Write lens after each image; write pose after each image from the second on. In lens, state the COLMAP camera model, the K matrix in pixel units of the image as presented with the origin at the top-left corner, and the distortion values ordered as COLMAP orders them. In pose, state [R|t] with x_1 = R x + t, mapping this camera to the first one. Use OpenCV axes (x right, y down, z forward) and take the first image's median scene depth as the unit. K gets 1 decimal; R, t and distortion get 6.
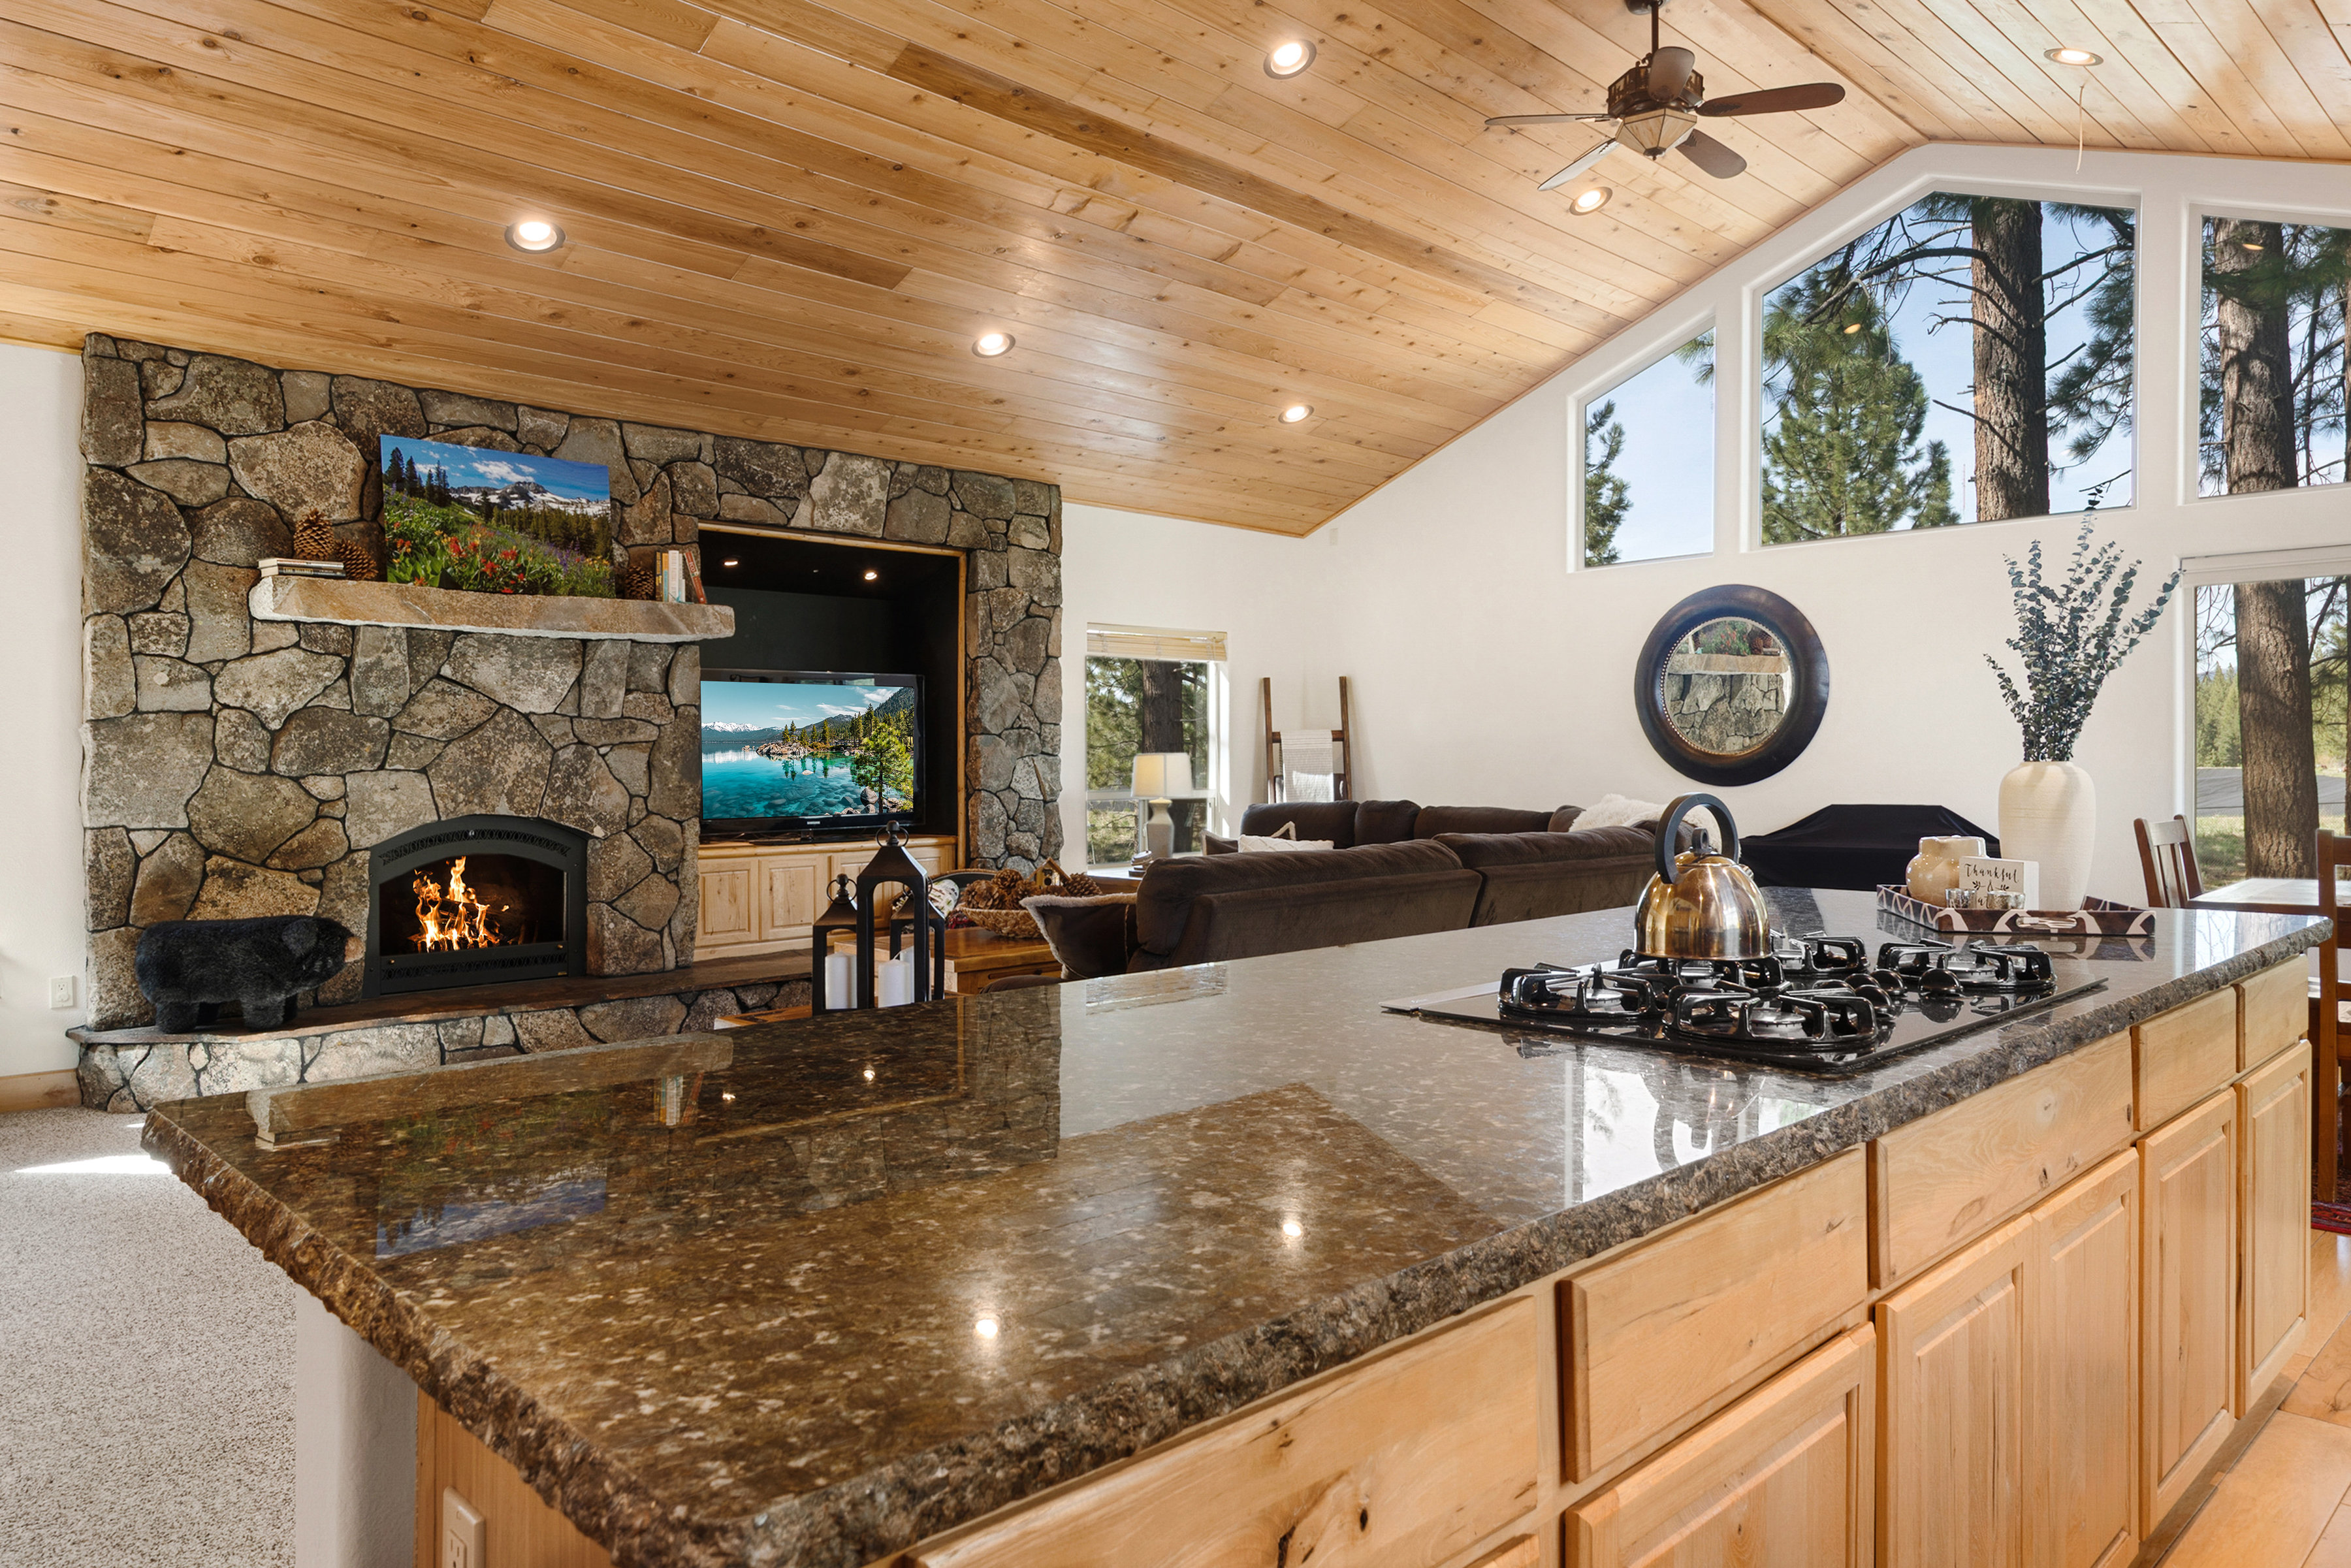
lens RADIAL K [[1503.8, 0, 1175.0], [0, 1503.8, 771.1], [0, 0, 1]] dist [-0.002073, -0.000448]
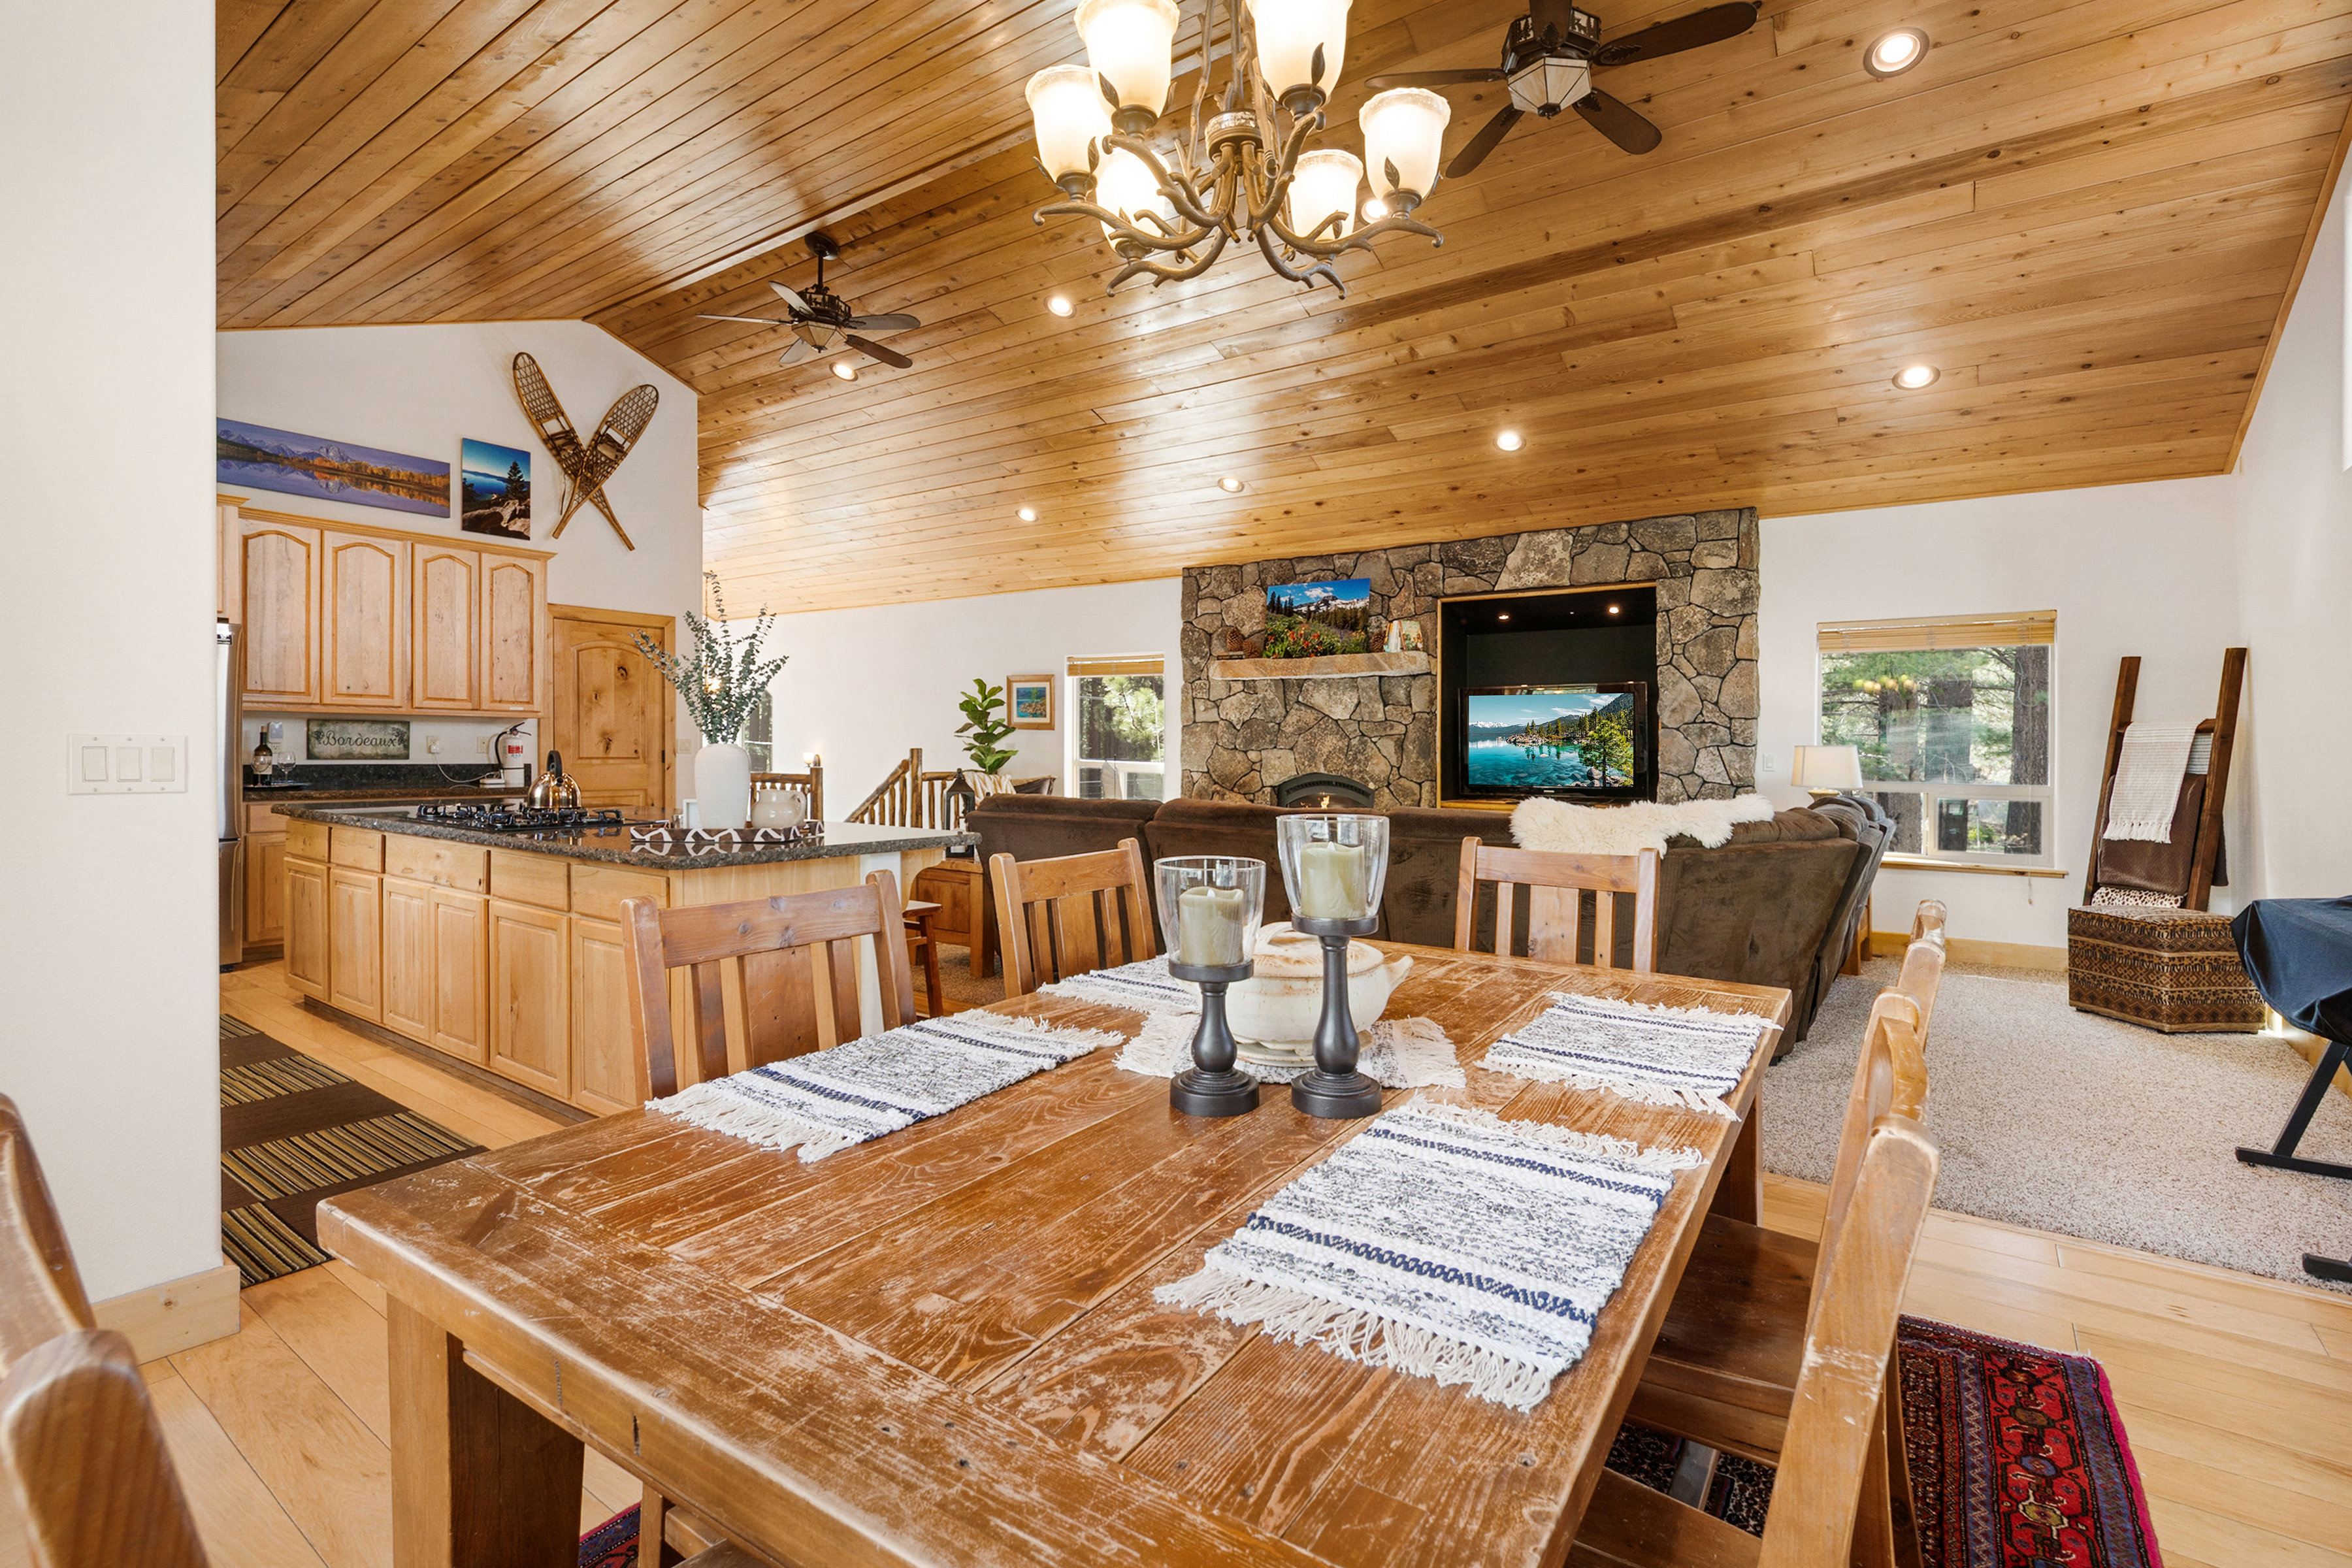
lens RADIAL K [[1050.3, 0, 1173.5], [0, 1050.3, 783.7], [0, 0, 1]] dist [0.002783, 0.000221]
pose [[0.192839, 0.040683, -0.980387, 0.706055], [-0.019946, 0.999096, 0.037536, -0.003007], [0.981028, 0.012316, 0.193477, 0.477598]]
